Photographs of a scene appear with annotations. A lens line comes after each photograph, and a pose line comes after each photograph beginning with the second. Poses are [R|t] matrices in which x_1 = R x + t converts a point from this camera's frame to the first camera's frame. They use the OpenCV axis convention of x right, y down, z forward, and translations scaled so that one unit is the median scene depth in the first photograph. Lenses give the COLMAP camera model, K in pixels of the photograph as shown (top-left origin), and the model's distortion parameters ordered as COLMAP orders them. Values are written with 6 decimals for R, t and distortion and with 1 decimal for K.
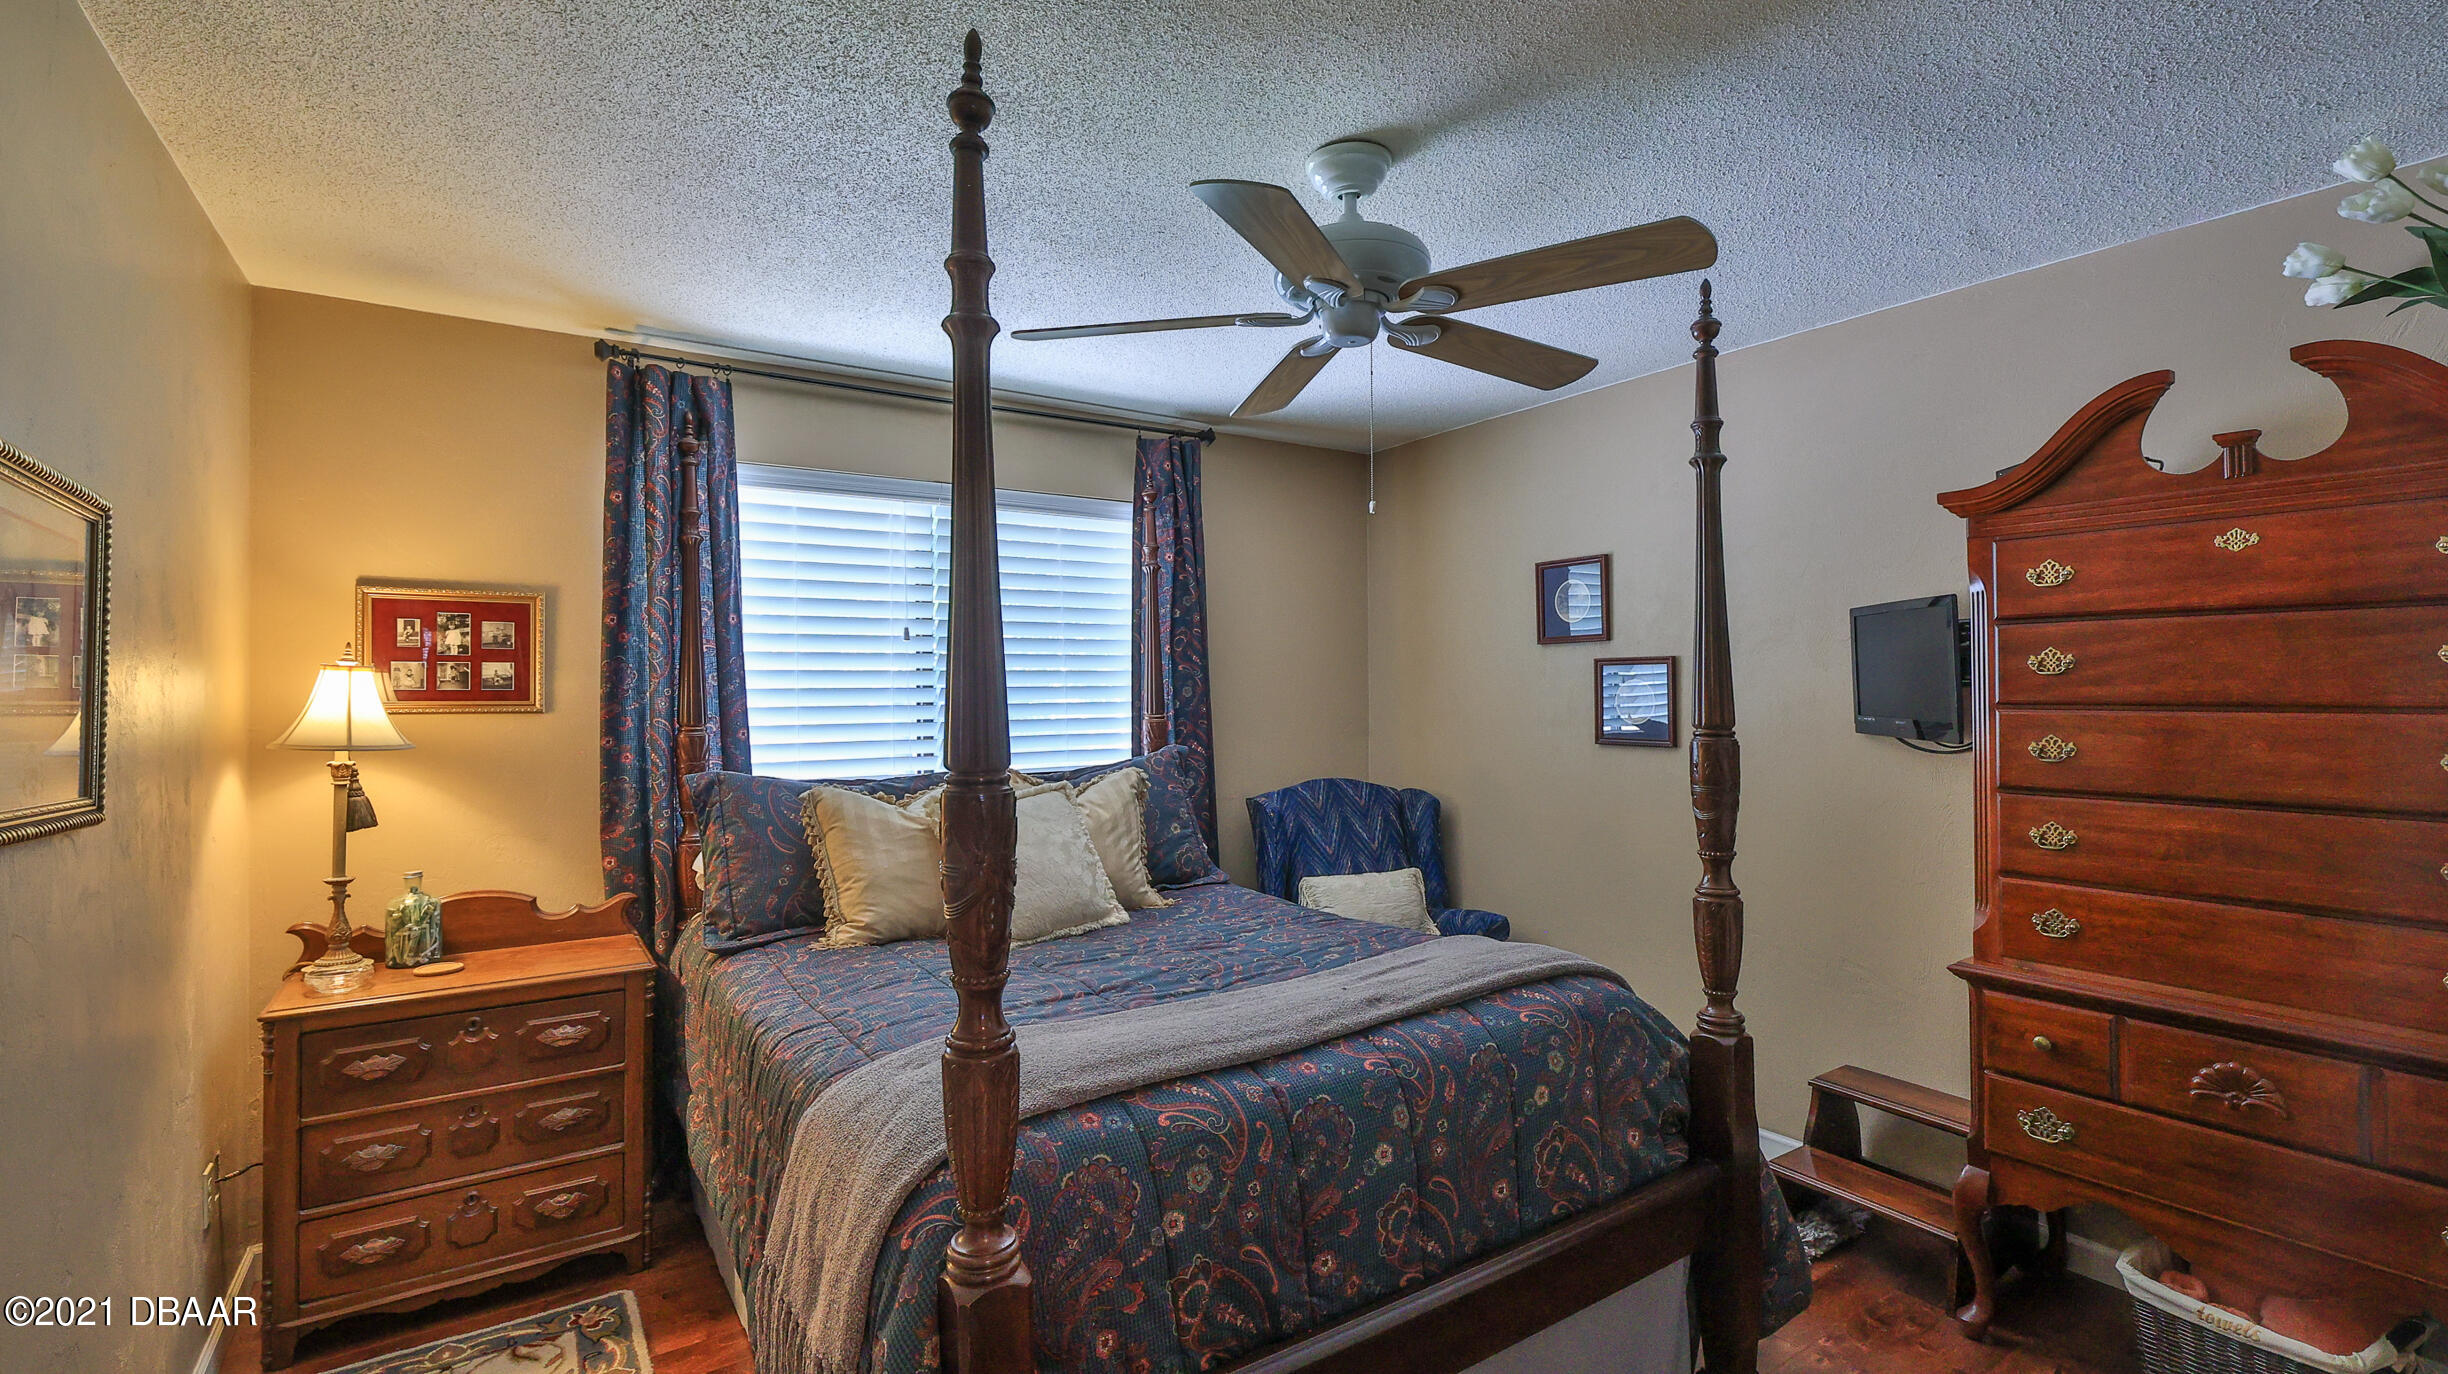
lens RADIAL K [[1072.4, 0, 1233.4], [0, 1072.4, 688.6], [0, 0, 1]] dist [0.002488, 0.000343]
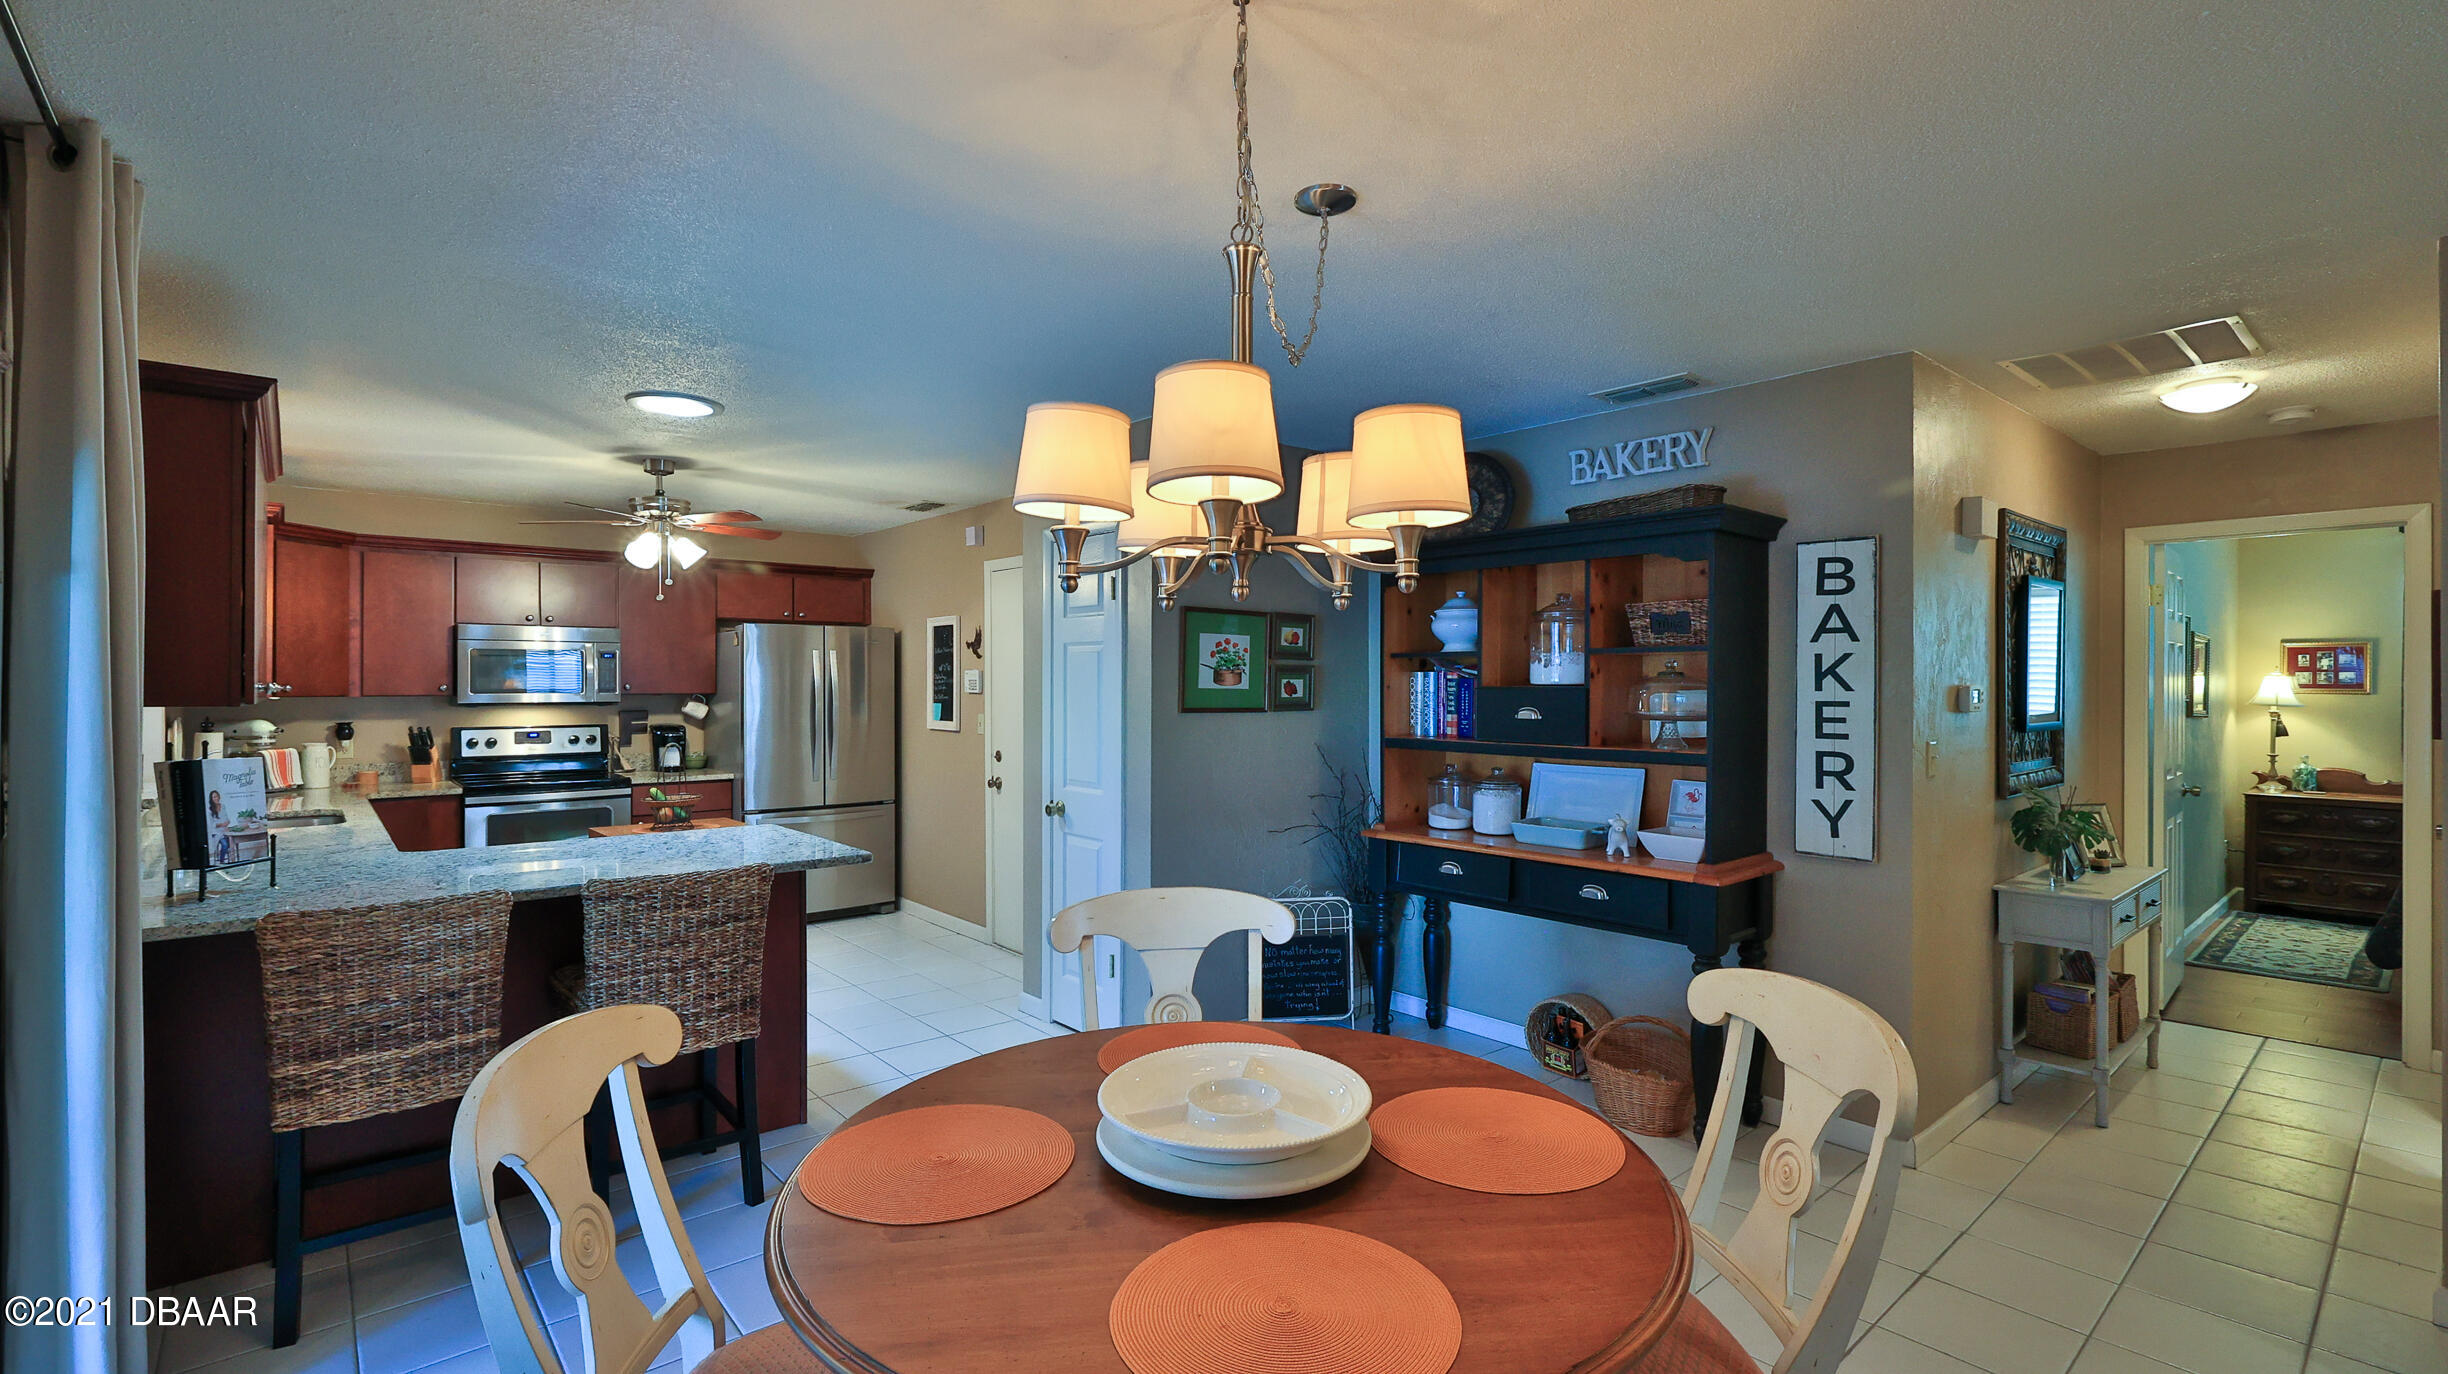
lens RADIAL K [[1080.7, 0, 1215.7], [0, 1080.7, 672.2], [0, 0, 1]] dist [0.001727, 0.000317]
pose [[0.093421, -0.004570, -0.995616, 1.527267], [-0.007630, 0.999957, -0.005306, 0.006967], [0.995597, 0.008092, 0.093382, -1.780697]]
